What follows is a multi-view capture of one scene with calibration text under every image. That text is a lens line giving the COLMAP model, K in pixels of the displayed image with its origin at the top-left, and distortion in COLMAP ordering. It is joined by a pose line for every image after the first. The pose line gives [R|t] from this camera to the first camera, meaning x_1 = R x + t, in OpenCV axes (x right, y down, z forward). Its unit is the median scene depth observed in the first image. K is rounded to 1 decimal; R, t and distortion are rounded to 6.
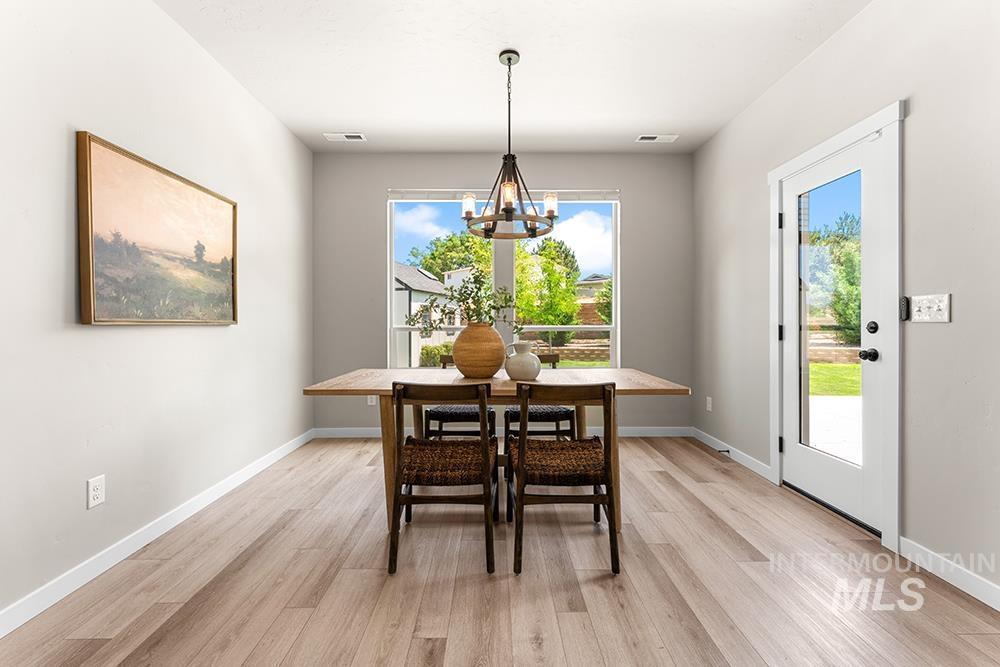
lens RADIAL K [[437.9, 0, 500.0], [0, 437.9, 333.5], [0, 0, 1]] dist [0.000143, 0.000008]
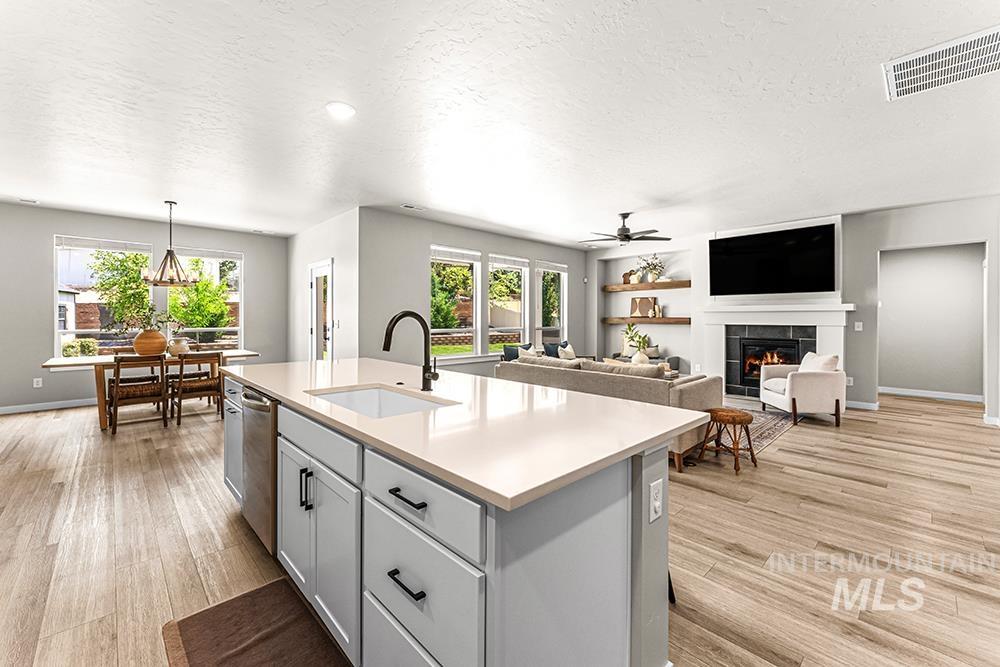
lens RADIAL K [[406.8, 0, 499.6], [0, 406.8, 318.0], [0, 0, 1]] dist [0.000198, -0.000044]
pose [[0.732028, 0.001211, 0.681274, -0.101684], [0.014261, 0.999752, -0.017101, -0.015038], [-0.681125, 0.022234, 0.731829, -0.998774]]
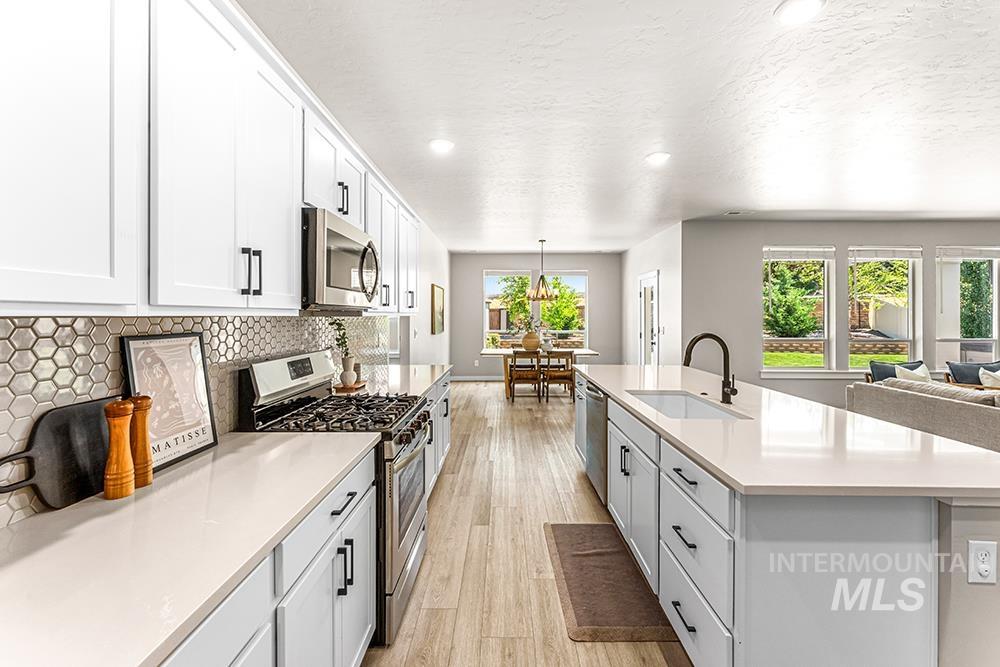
lens RADIAL K [[406.8, 0, 499.6], [0, 406.8, 318.0], [0, 0, 1]] dist [0.000198, -0.000044]
pose [[0.999608, 0.000929, -0.027966, -0.122677], [-0.001547, 0.999755, -0.022067, -0.037623], [0.027938, 0.022102, 0.999365, -1.127119]]
